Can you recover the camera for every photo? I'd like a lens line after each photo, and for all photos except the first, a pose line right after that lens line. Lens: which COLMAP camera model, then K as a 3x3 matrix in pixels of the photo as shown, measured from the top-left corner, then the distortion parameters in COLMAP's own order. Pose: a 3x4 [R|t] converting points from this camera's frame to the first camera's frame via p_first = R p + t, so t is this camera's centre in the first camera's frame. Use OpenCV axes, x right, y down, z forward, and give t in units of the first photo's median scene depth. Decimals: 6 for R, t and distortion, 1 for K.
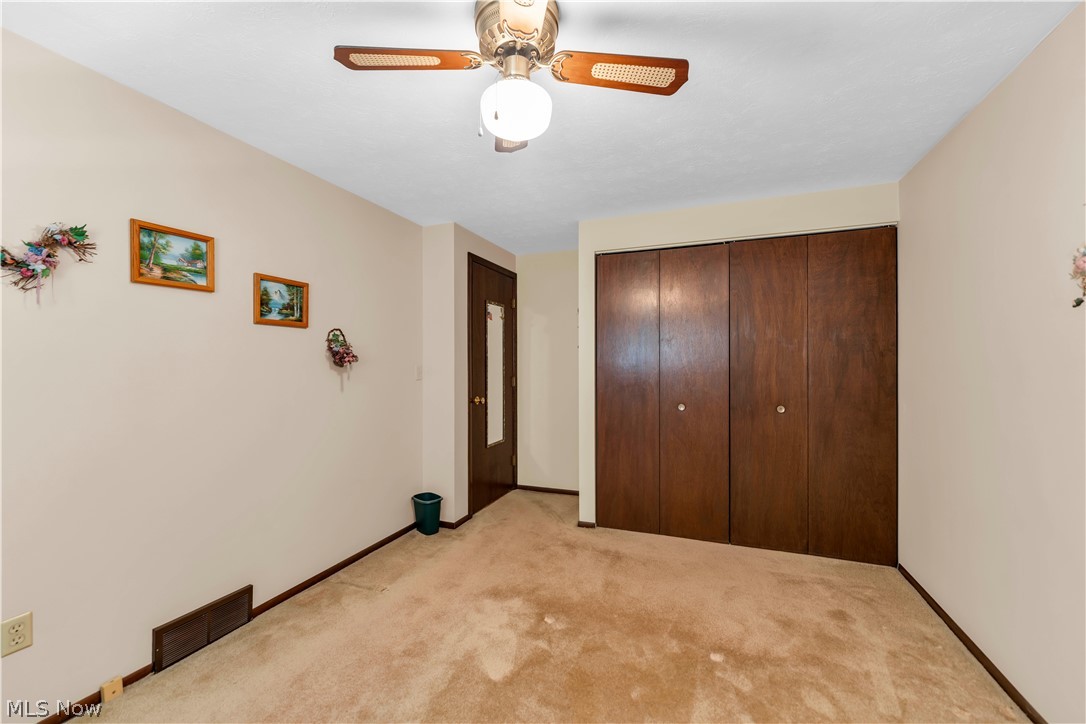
lens RADIAL K [[428.3, 0, 546.7], [0, 428.3, 361.3], [0, 0, 1]] dist [0.000764, -0.000119]
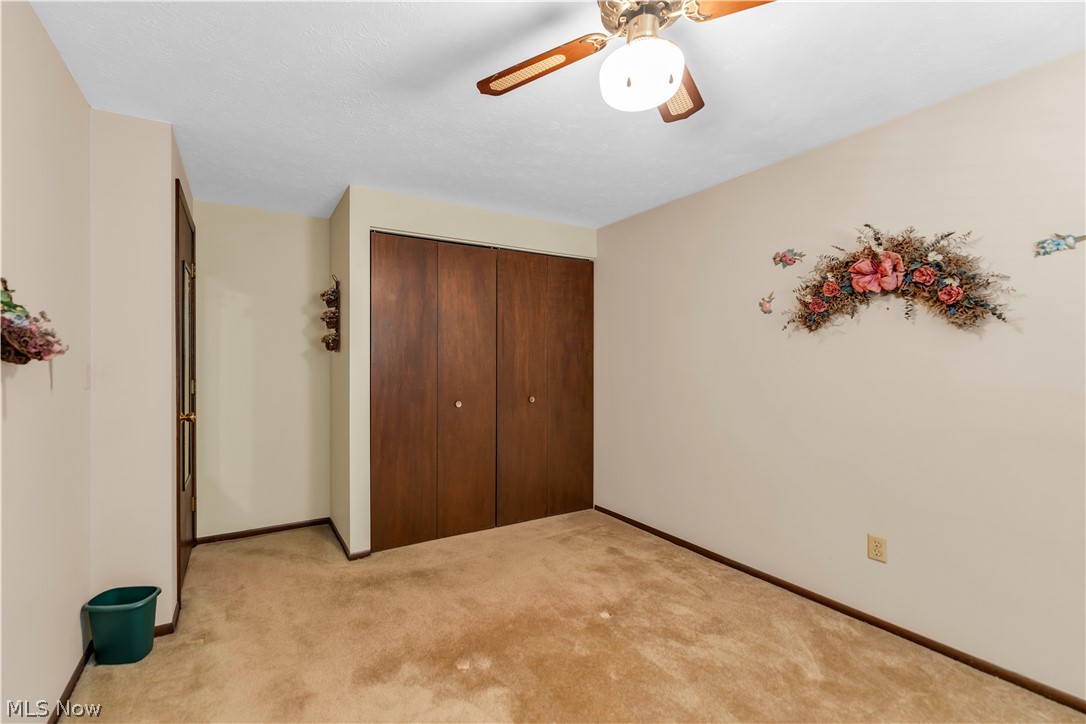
lens RADIAL K [[428.3, 0, 546.7], [0, 428.3, 361.3], [0, 0, 1]] dist [0.000764, -0.000119]
pose [[0.657801, 0.001614, 0.753190, -0.315363], [-0.006251, 0.999975, 0.003316, 0.002871], [-0.753166, -0.006889, 0.657795, 0.200375]]
